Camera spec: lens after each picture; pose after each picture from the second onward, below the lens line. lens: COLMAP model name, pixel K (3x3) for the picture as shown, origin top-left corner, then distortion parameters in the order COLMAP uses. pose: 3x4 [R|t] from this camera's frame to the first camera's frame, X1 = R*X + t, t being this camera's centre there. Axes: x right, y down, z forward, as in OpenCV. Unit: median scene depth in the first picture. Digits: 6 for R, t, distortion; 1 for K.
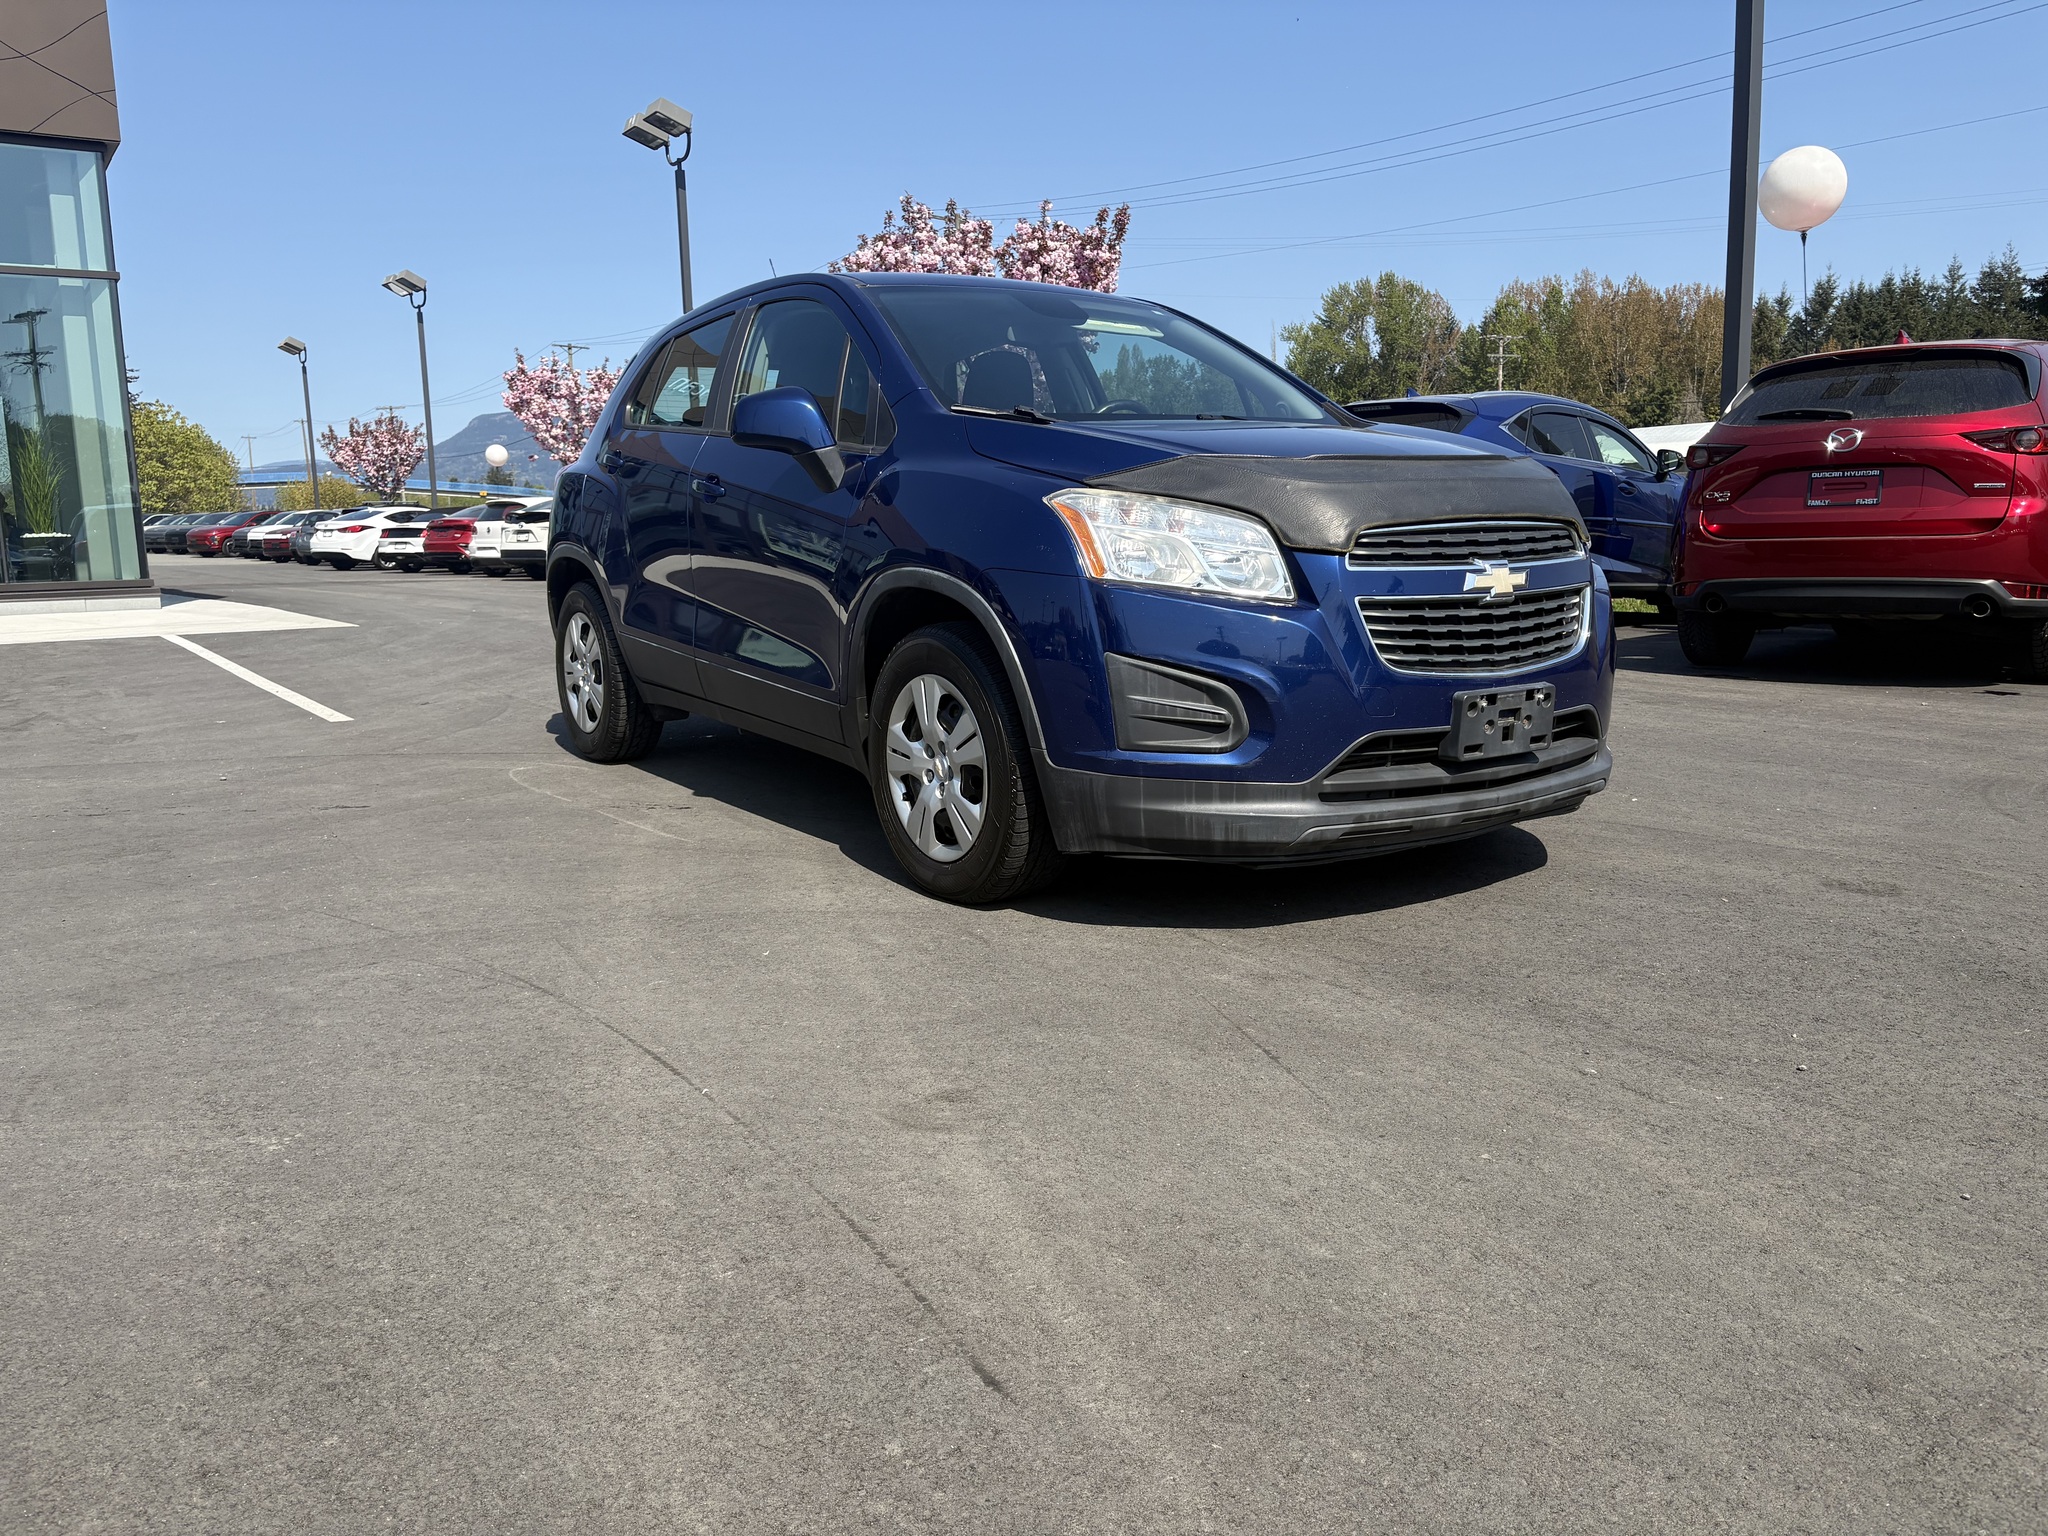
lens RADIAL K [[1521.2, 0, 1022.8], [0, 1521.2, 802.3], [0, 0, 1]] dist [0.006468, 0.000243]
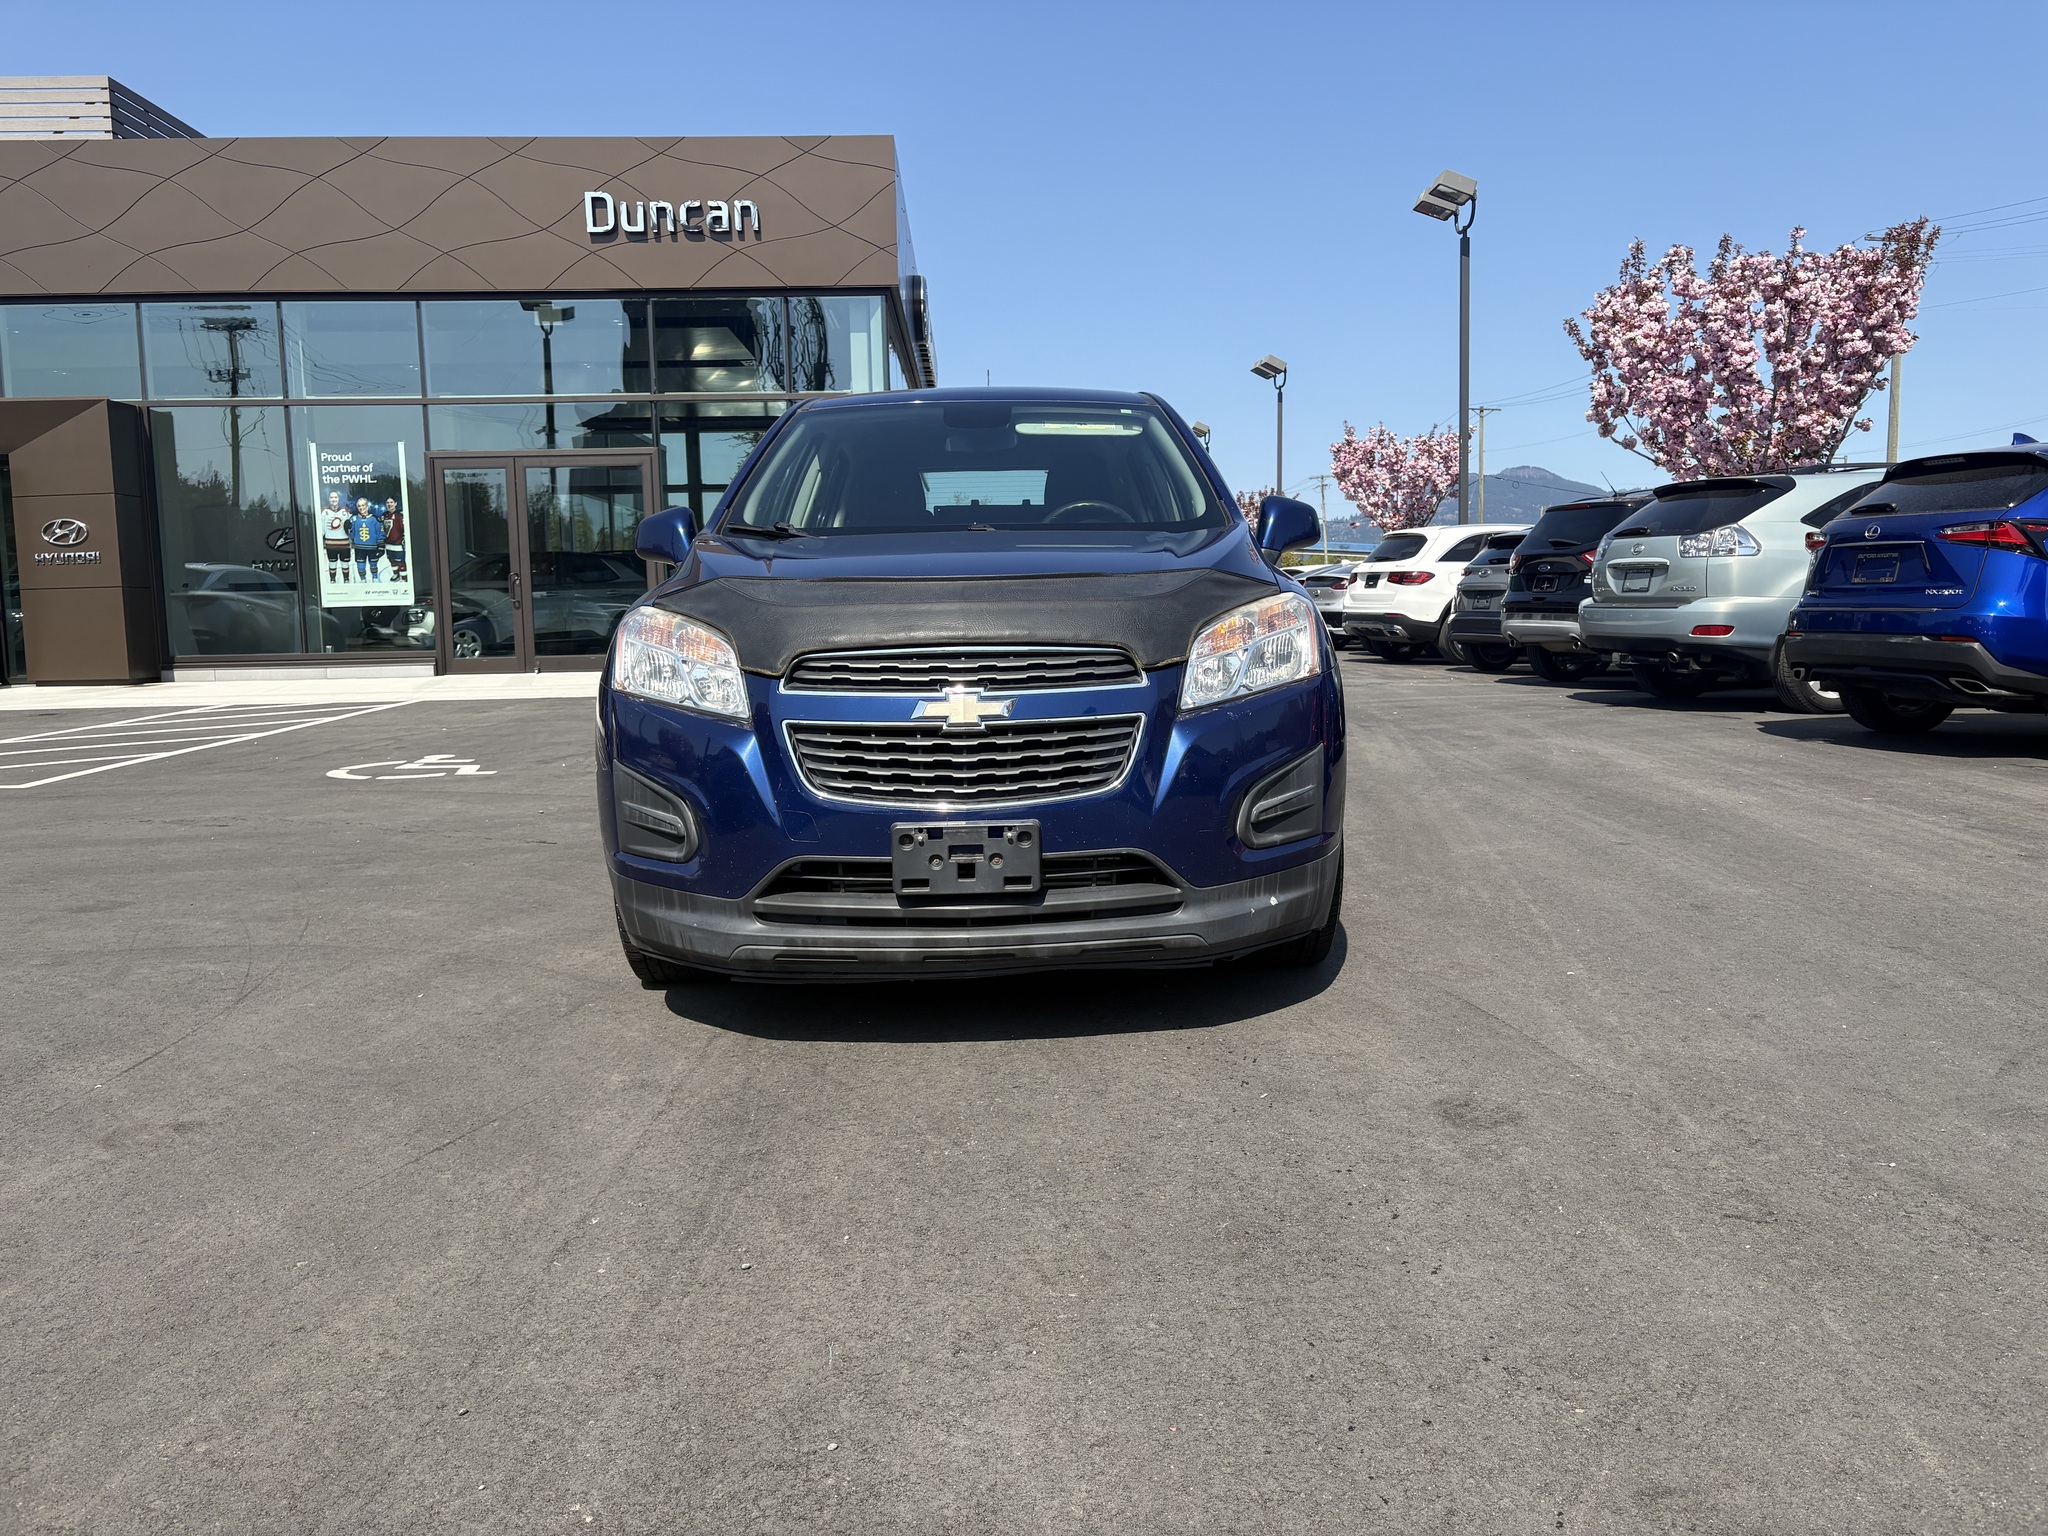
lens RADIAL K [[1529.1, 0, 1024.0], [0, 1529.1, 768.0], [0, 0, 1]] dist [0.058789, -0.071663]
pose [[0.844657, 0.059969, -0.531938, 0.853225], [-0.092629, 0.995089, -0.034900, -0.079613], [0.527233, 0.078751, 0.846063, 0.218007]]
